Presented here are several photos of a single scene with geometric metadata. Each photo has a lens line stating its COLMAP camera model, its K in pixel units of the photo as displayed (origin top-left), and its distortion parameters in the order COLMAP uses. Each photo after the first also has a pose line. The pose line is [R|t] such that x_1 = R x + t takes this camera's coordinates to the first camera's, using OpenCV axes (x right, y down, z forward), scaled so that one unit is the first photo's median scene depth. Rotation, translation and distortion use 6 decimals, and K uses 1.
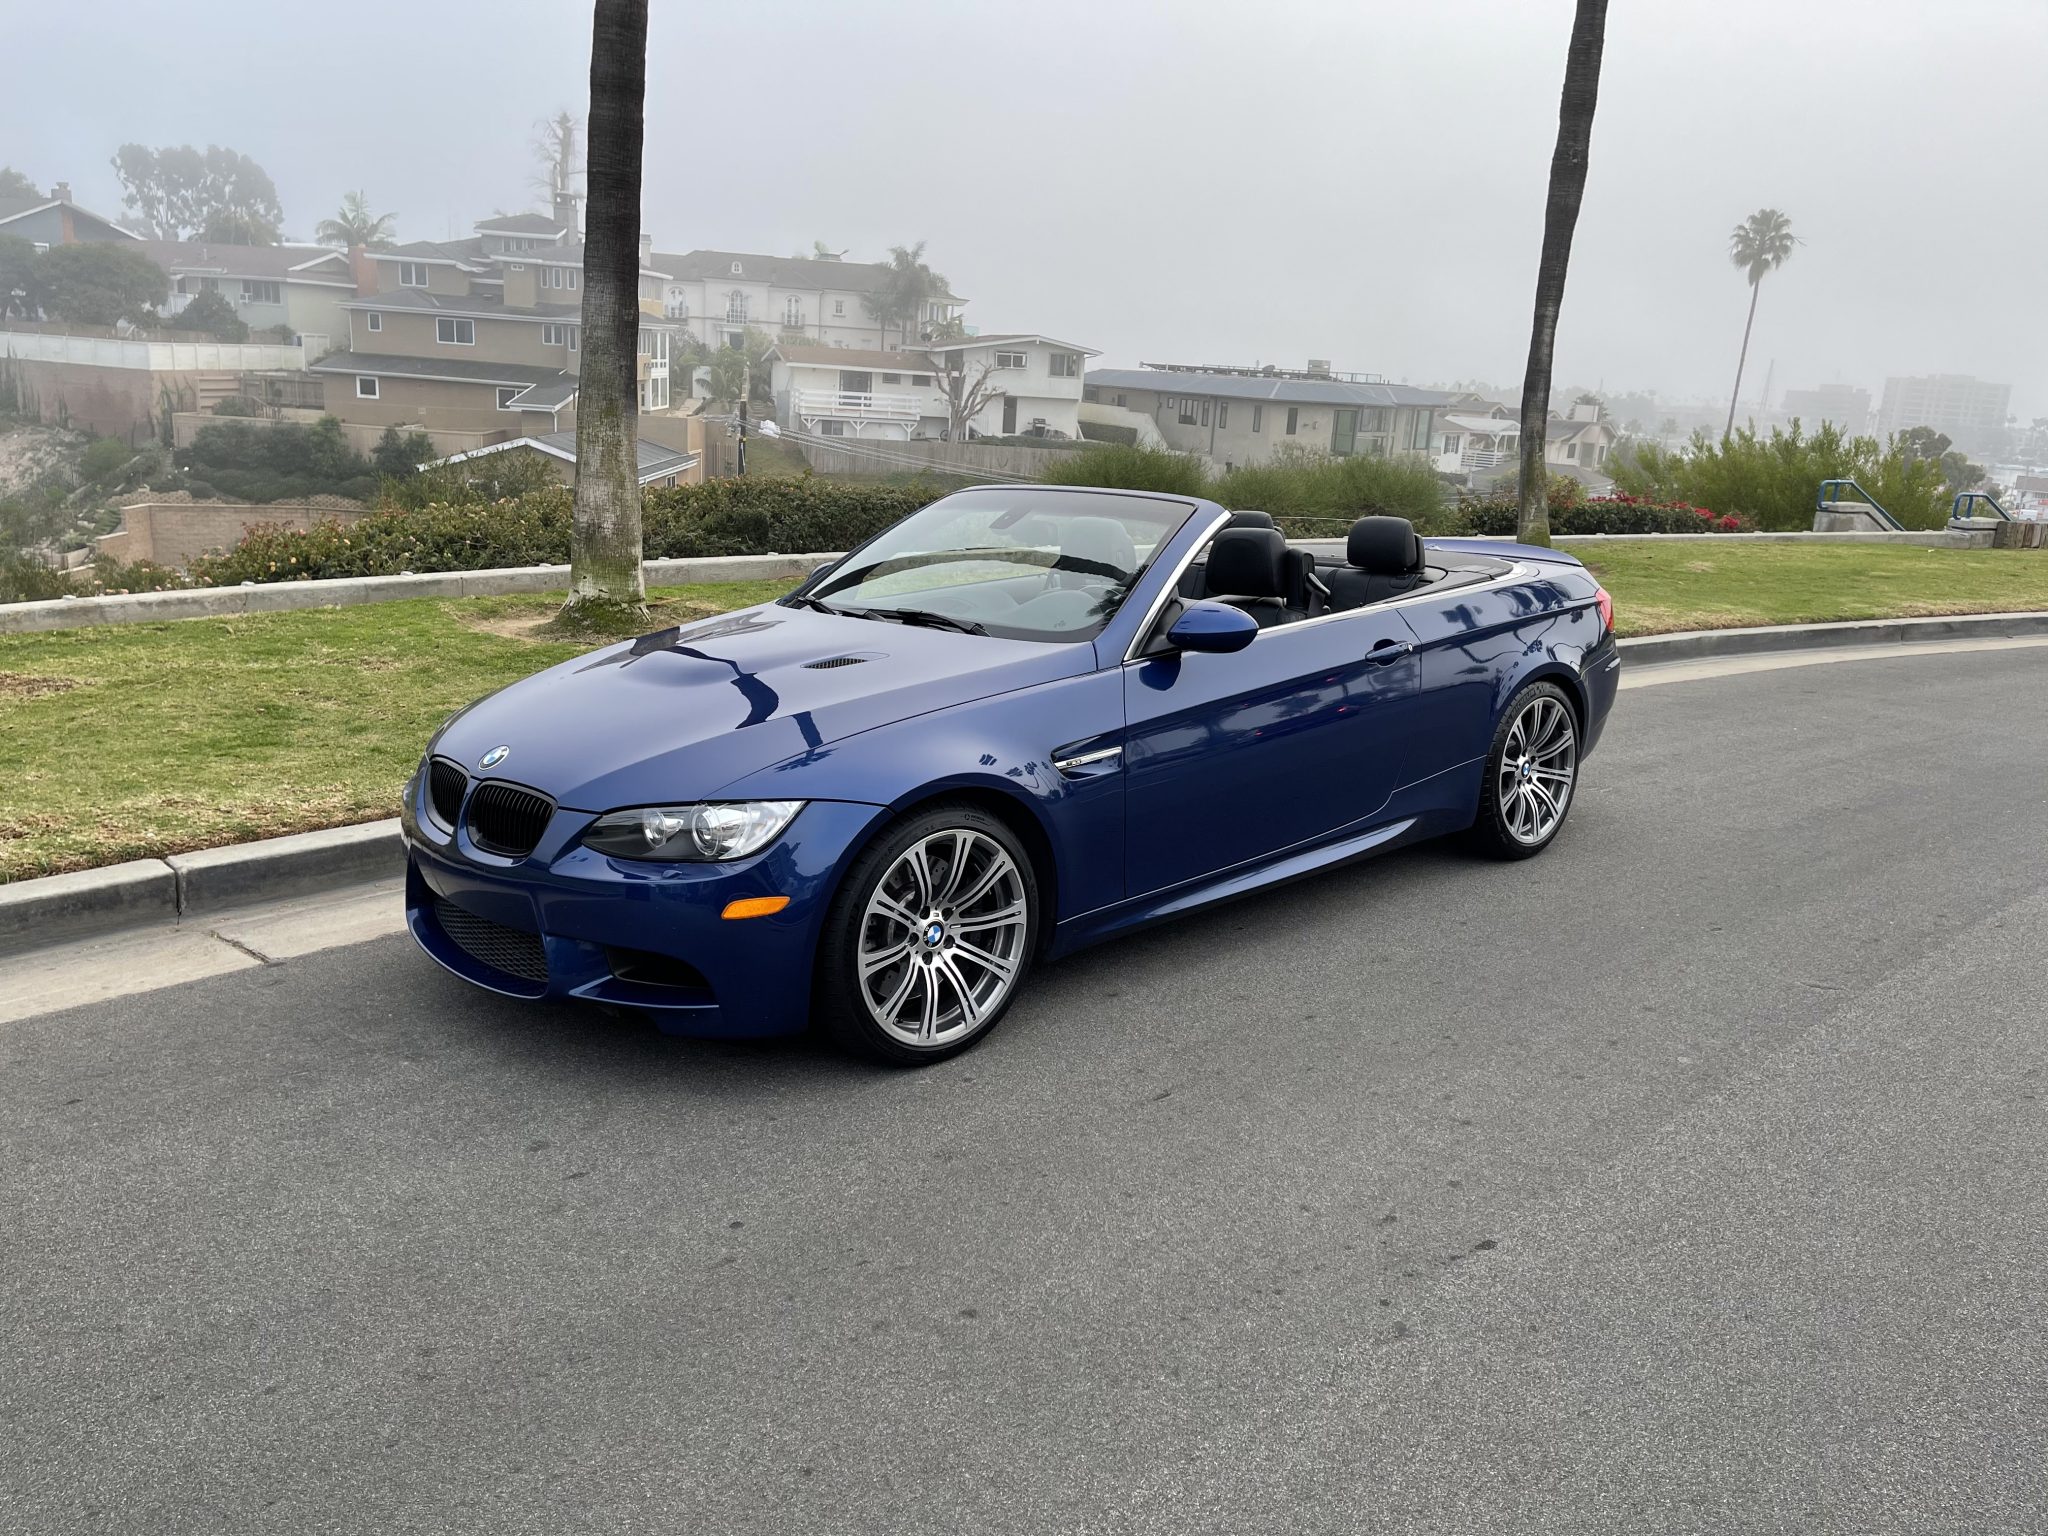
lens RADIAL K [[1550.6, 0, 1028.1], [0, 1550.6, 762.5], [0, 0, 1]] dist [0.080950, -0.100841]
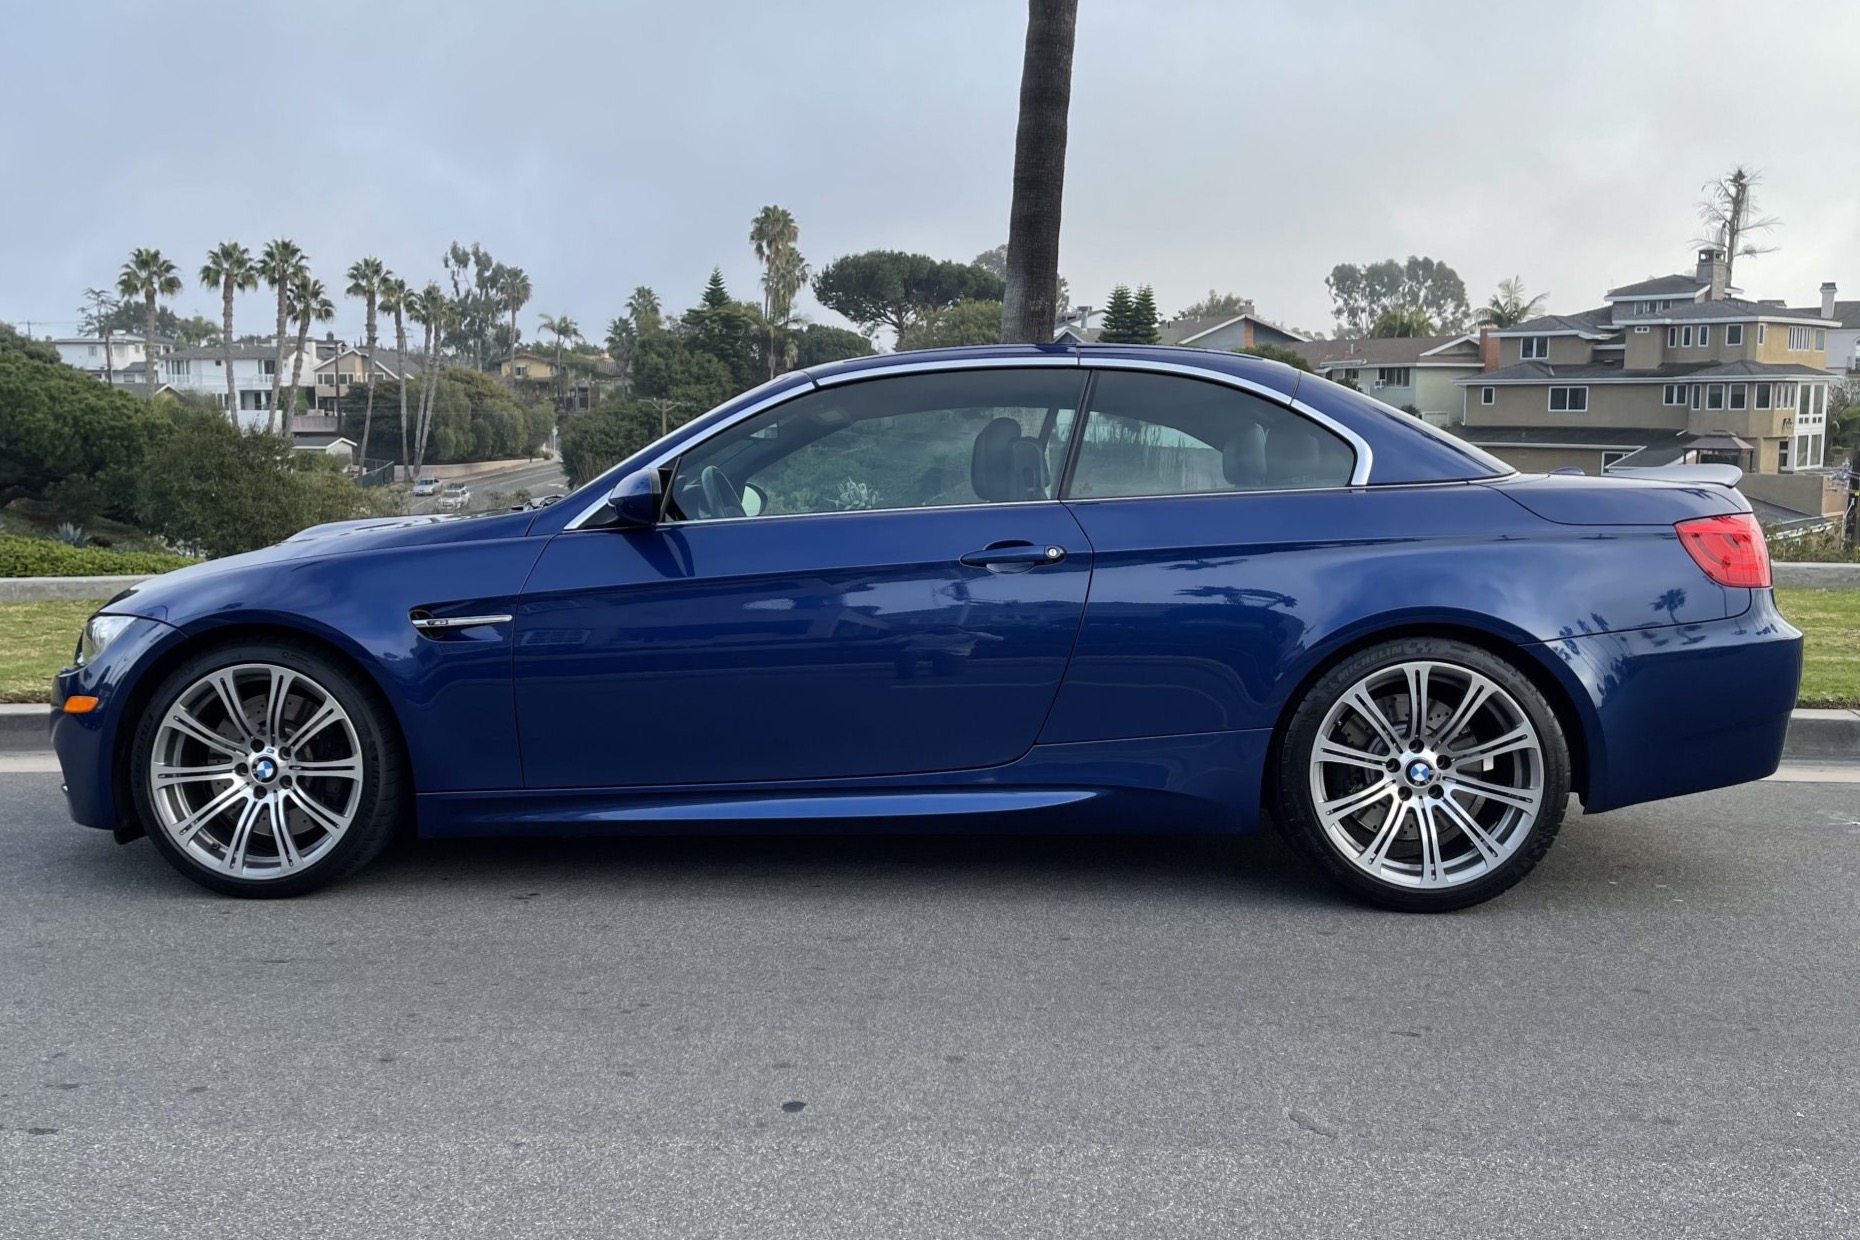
lens RADIAL K [[1548.0, 0, 838.1], [0, 1548.0, 561.9], [0, 0, 1]] dist [0.076521, -0.090978]
pose [[0.678455, 0.013719, -0.734514, 0.837191], [-0.141757, 0.983480, -0.112569, 0.033897], [0.720835, 0.180495, 0.669192, 0.491910]]
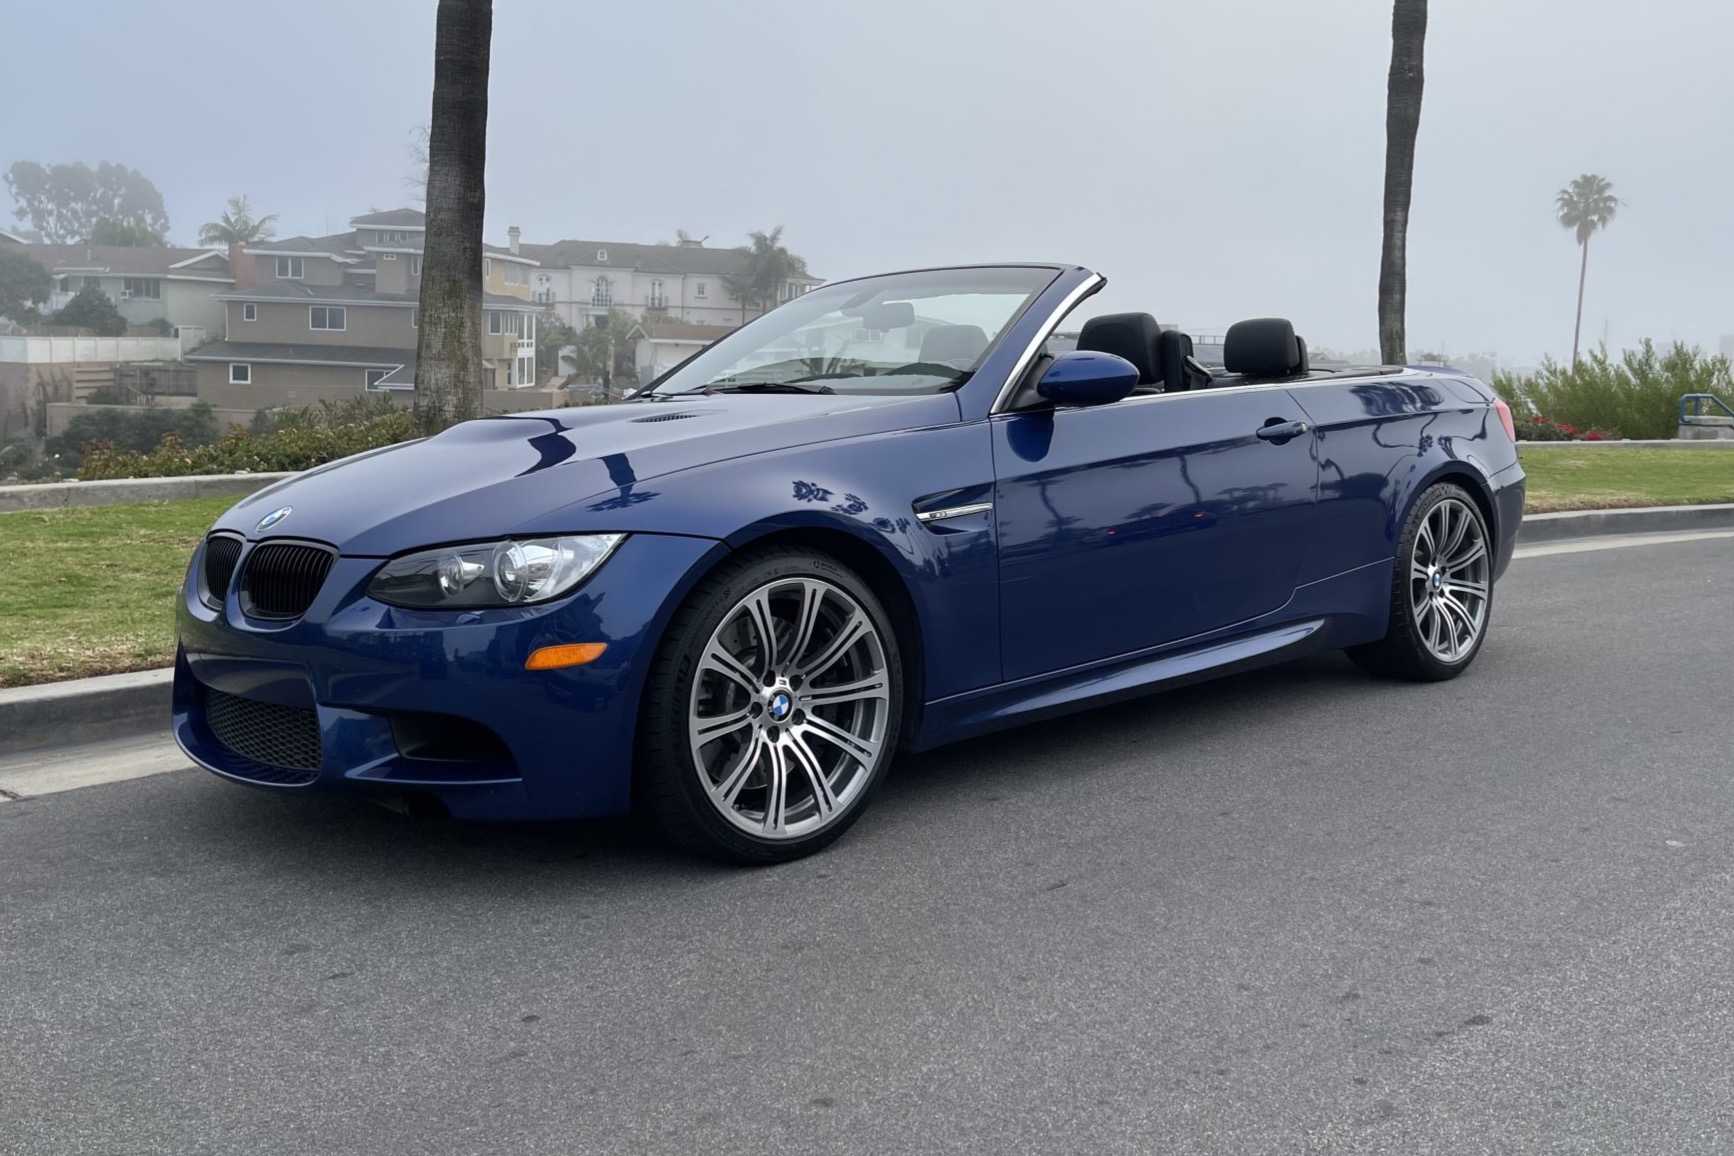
lens RADIAL K [[1549.4, 0, 886.4], [0, 1549.4, 480.1], [0, 0, 1]] dist [0.066179, -0.058982]
pose [[0.999599, -0.028280, -0.001514, 0.002034], [0.027660, 0.986375, -0.162171, 0.113161], [0.006080, 0.162064, 0.986761, 0.122793]]
